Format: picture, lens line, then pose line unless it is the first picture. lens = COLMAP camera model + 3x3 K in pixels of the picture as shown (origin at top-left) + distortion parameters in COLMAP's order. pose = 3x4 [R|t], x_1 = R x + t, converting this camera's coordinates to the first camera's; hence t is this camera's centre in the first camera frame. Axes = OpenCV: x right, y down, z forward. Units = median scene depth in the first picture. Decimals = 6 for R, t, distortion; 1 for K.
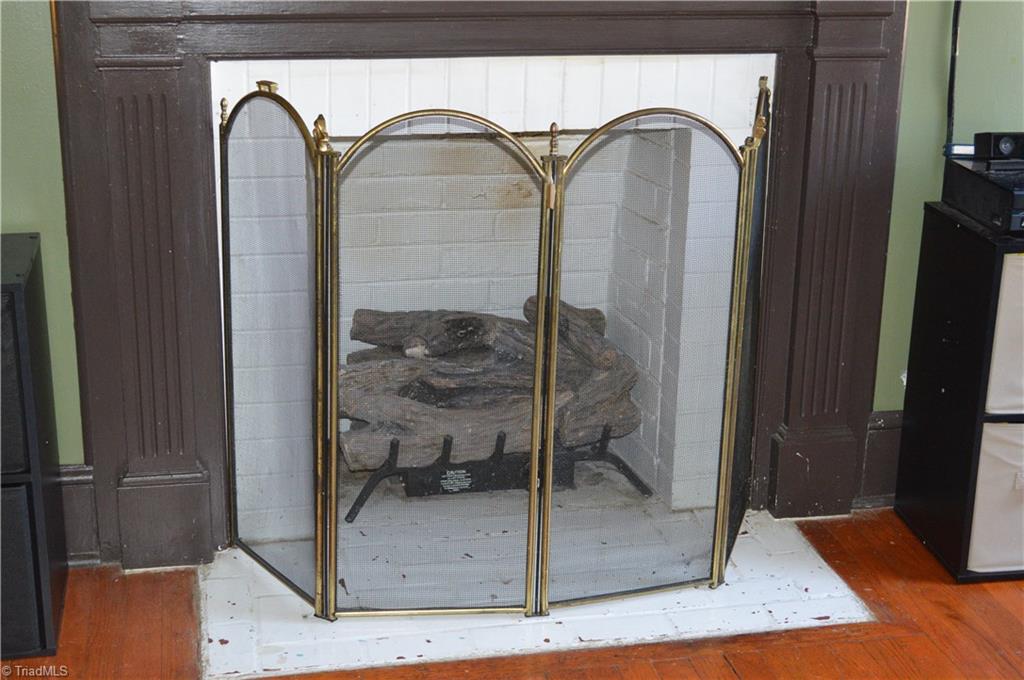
lens RADIAL K [[1570.6, 0, 512.0], [0, 1570.6, 340.0], [0, 0, 1]] dist [-0.029792, -0.017950]
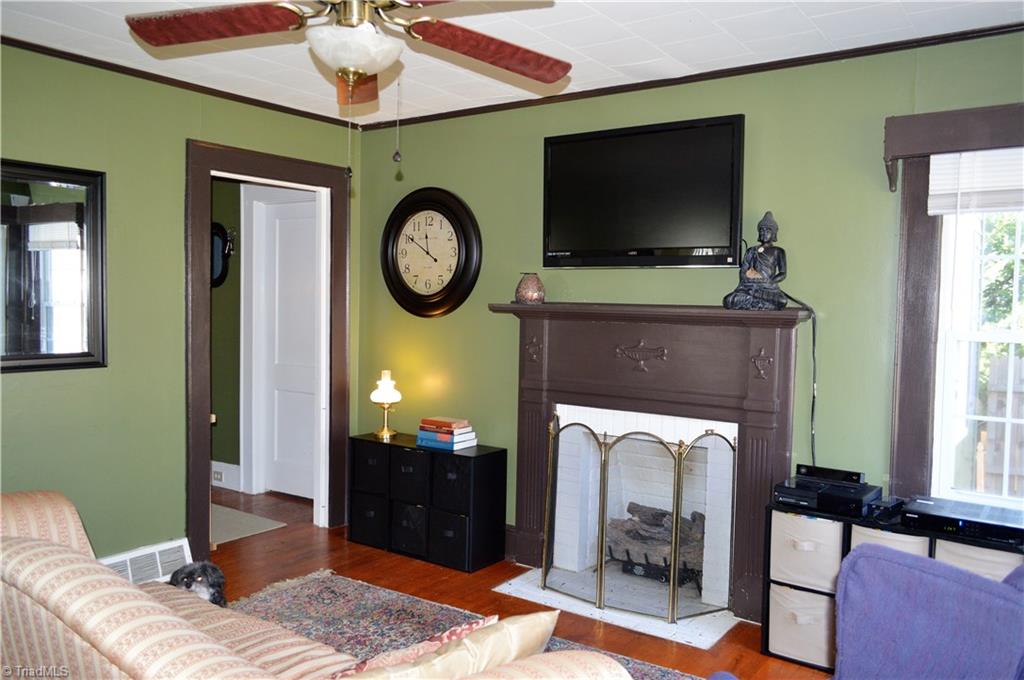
lens RADIAL K [[801.8, 0, 512.0], [0, 801.8, 340.0], [0, 0, 1]] dist [0.000654, 0.004015]
pose [[0.682728, 0.034209, -0.729871, 0.877532], [-0.238131, 0.954782, -0.178000, 0.010518], [0.690779, 0.295331, 0.660003, -0.174935]]
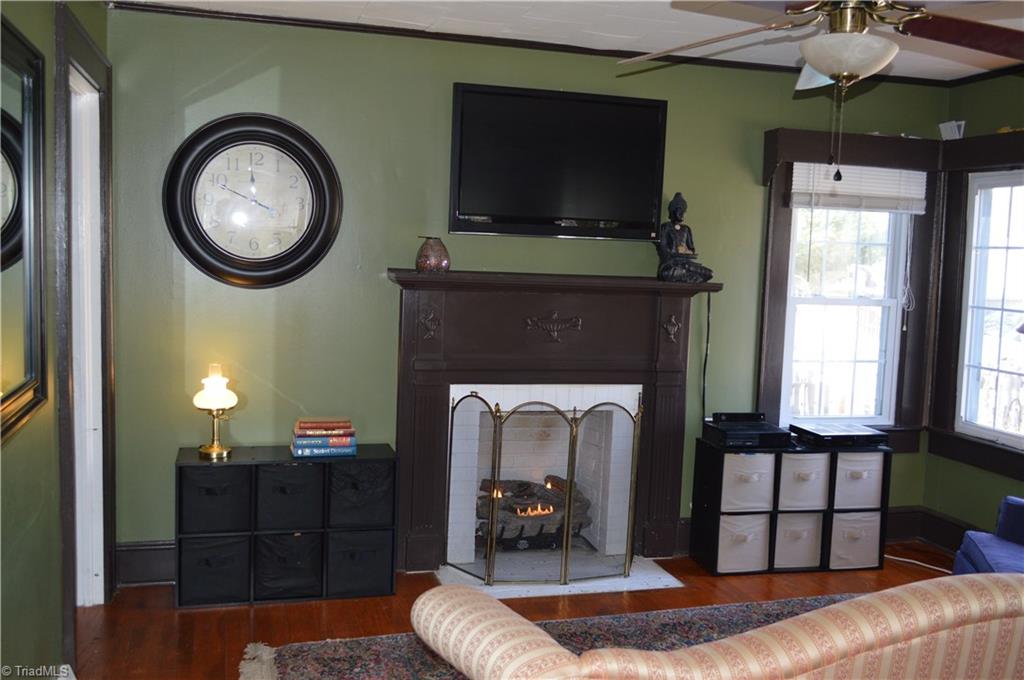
lens RADIAL K [[970.0, 0, 512.0], [0, 970.0, 340.0], [0, 0, 1]] dist [-0.002966, 0.002116]
pose [[0.996866, 0.016158, 0.077446, -0.202810], [0.001143, 0.975876, -0.218322, 0.120889], [-0.079105, 0.217726, 0.972799, -0.702445]]
